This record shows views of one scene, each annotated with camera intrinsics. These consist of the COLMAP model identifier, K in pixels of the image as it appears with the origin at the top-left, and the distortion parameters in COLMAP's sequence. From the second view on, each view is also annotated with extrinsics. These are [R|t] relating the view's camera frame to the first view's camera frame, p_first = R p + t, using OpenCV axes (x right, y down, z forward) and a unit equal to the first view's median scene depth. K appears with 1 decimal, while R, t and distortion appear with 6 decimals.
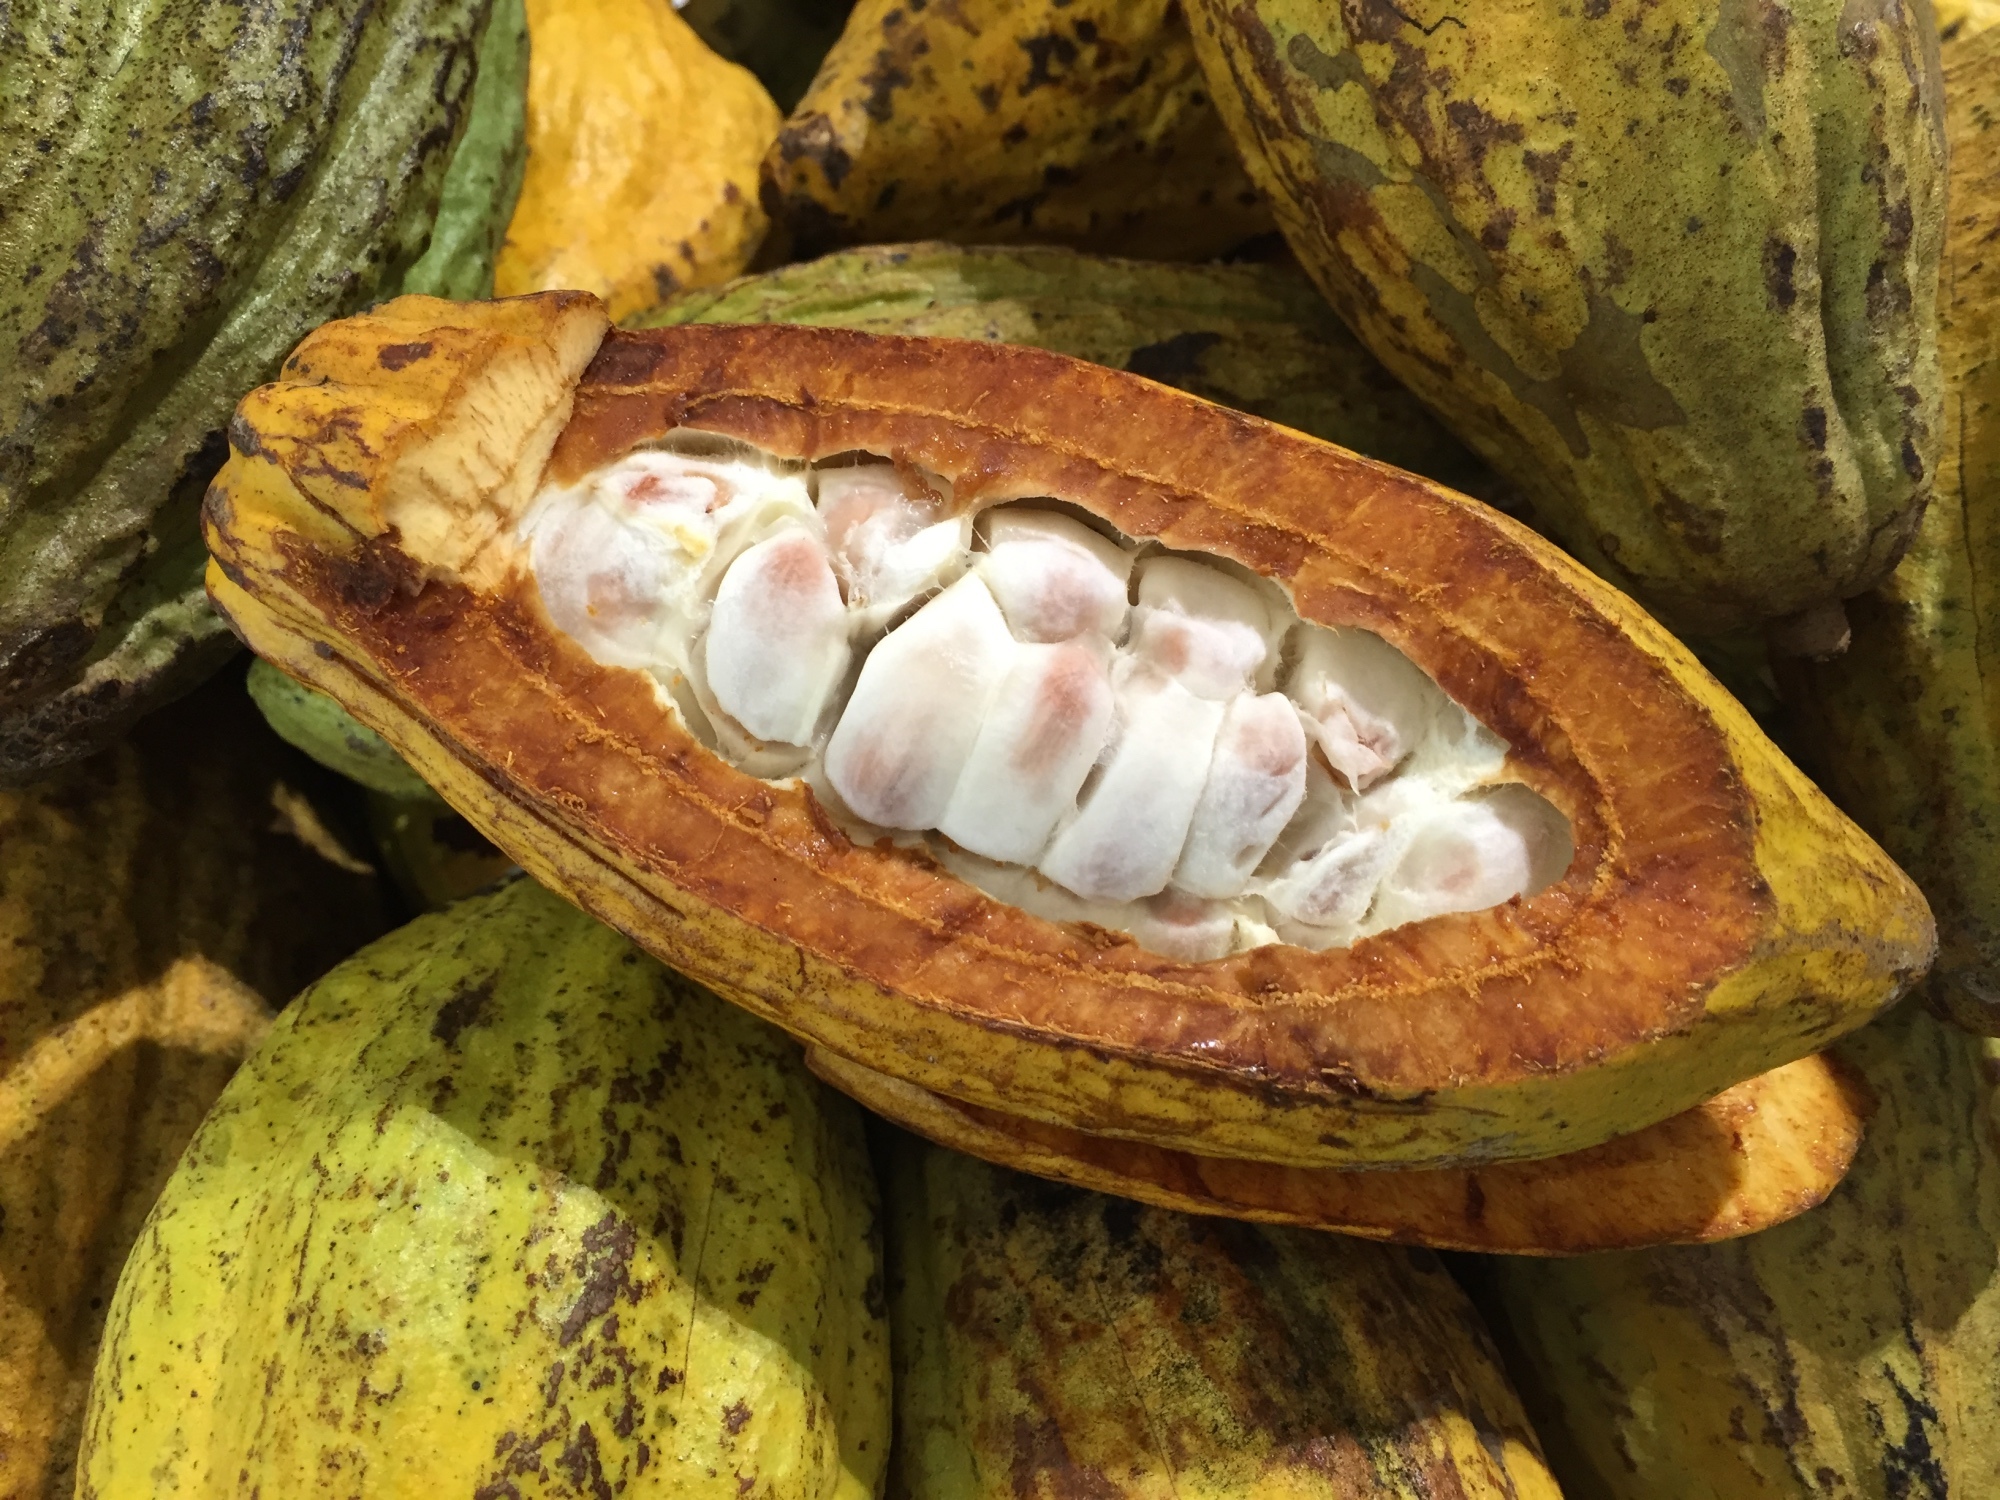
lens RADIAL K [[1832.6, 0, 991.3], [0, 1832.6, 755.5], [0, 0, 1]] dist [0.072071, -0.100422]
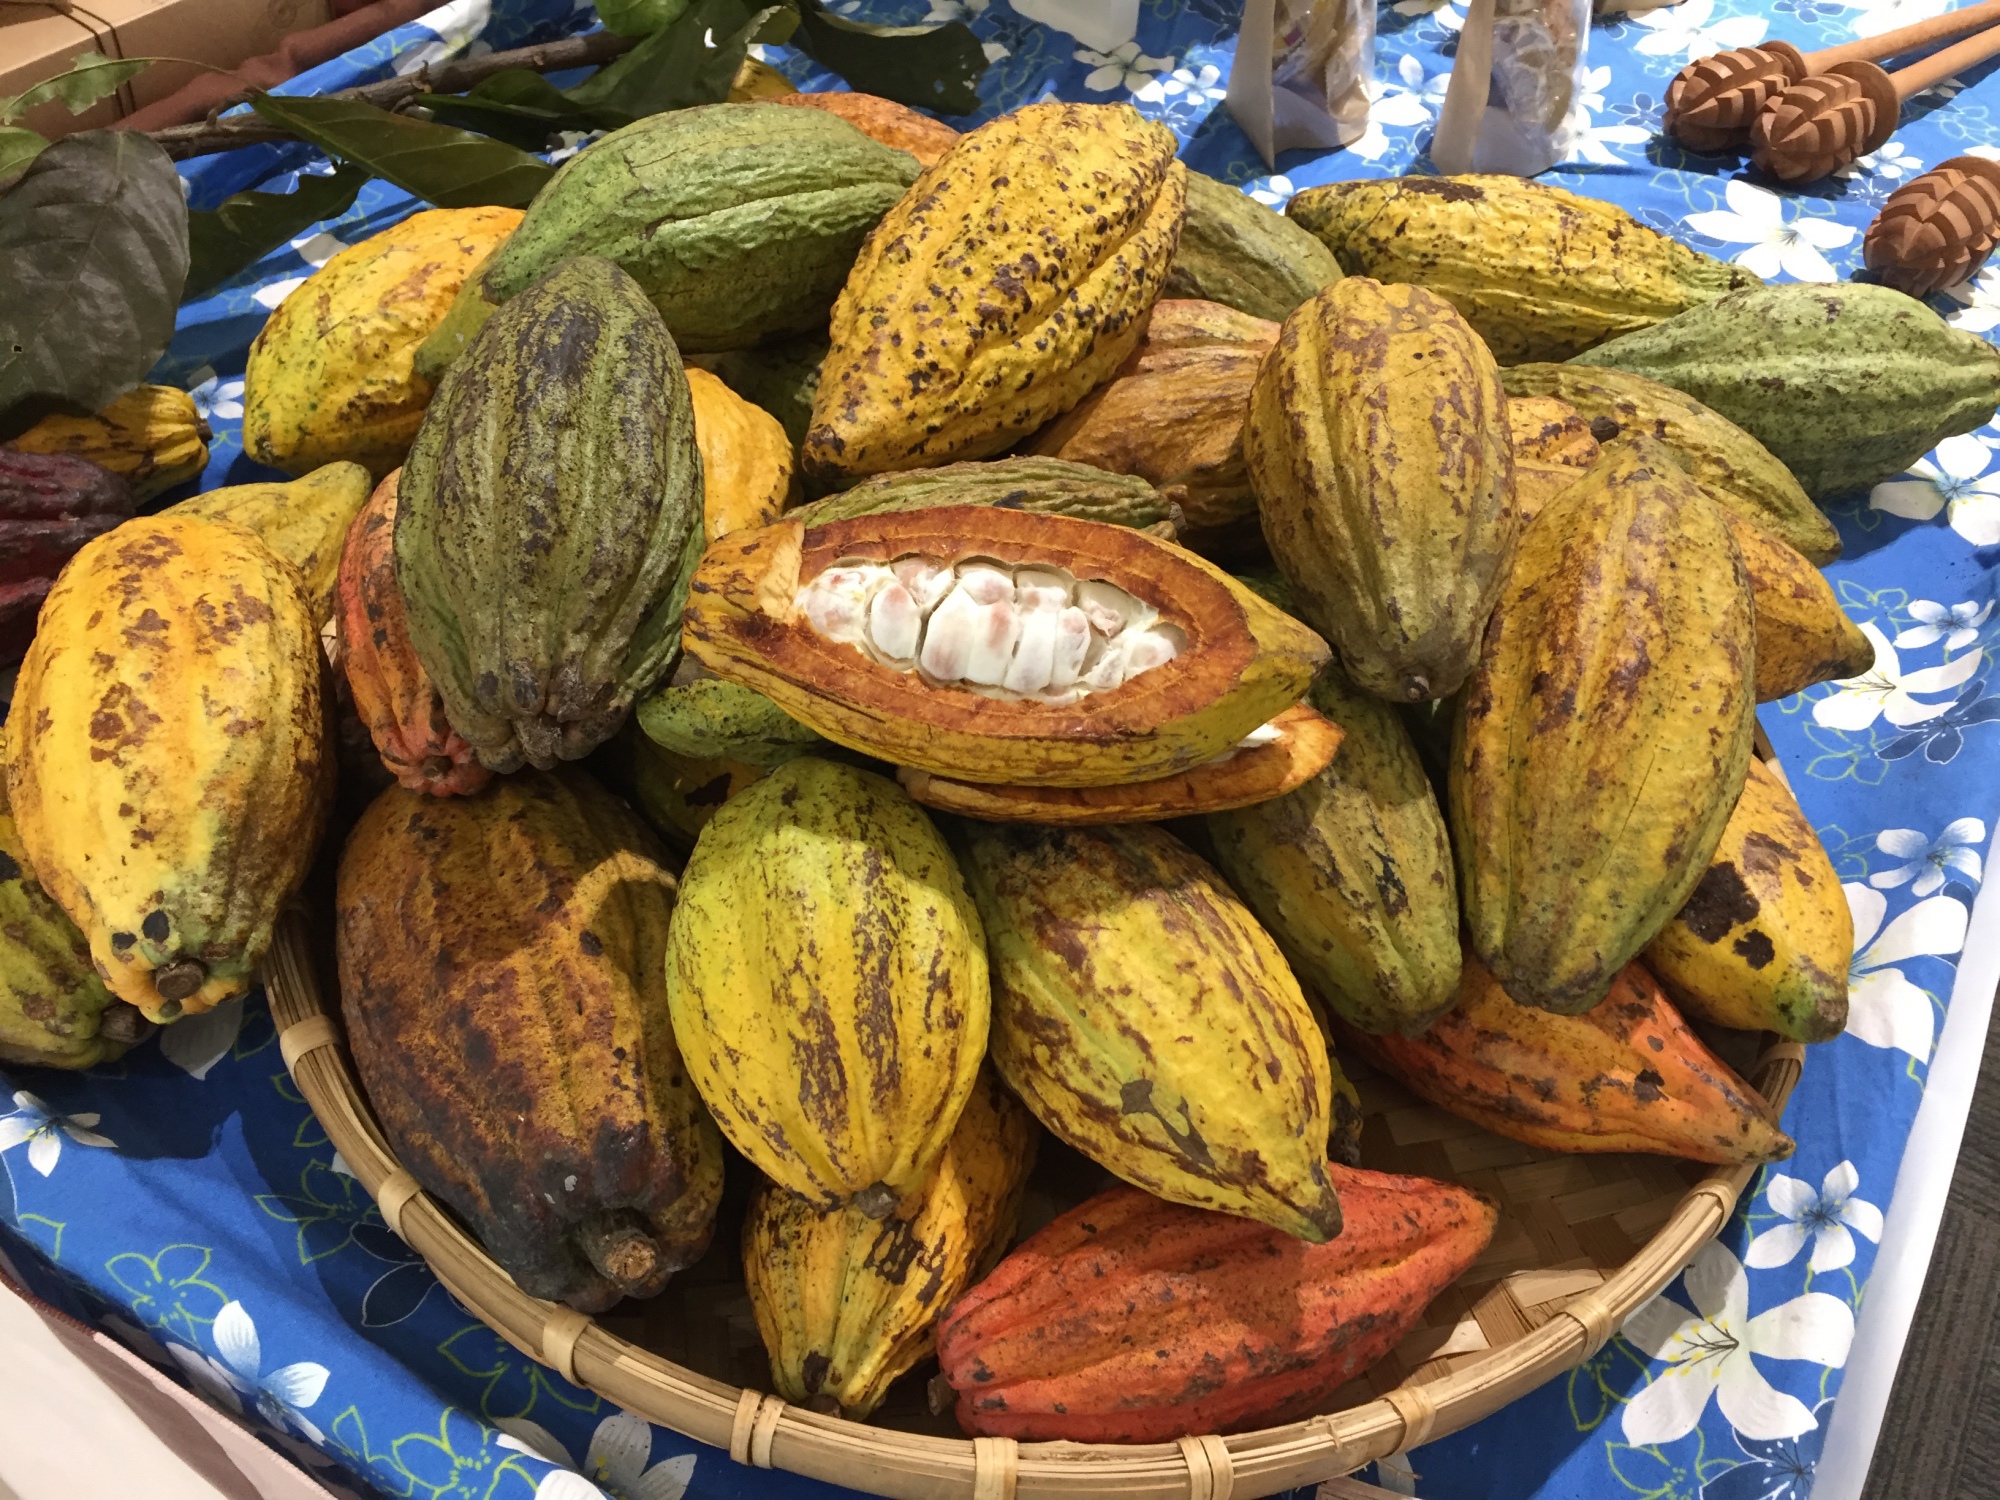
lens RADIAL K [[1832.6, 0, 1002.3], [0, 1832.6, 742.7], [0, 0, 1]] dist [0.072071, -0.100422]
pose [[0.975126, -0.203999, 0.086677, -0.232031], [0.211988, 0.972551, -0.095946, 0.408954], [-0.064725, 0.111934, 0.991605, -1.721070]]
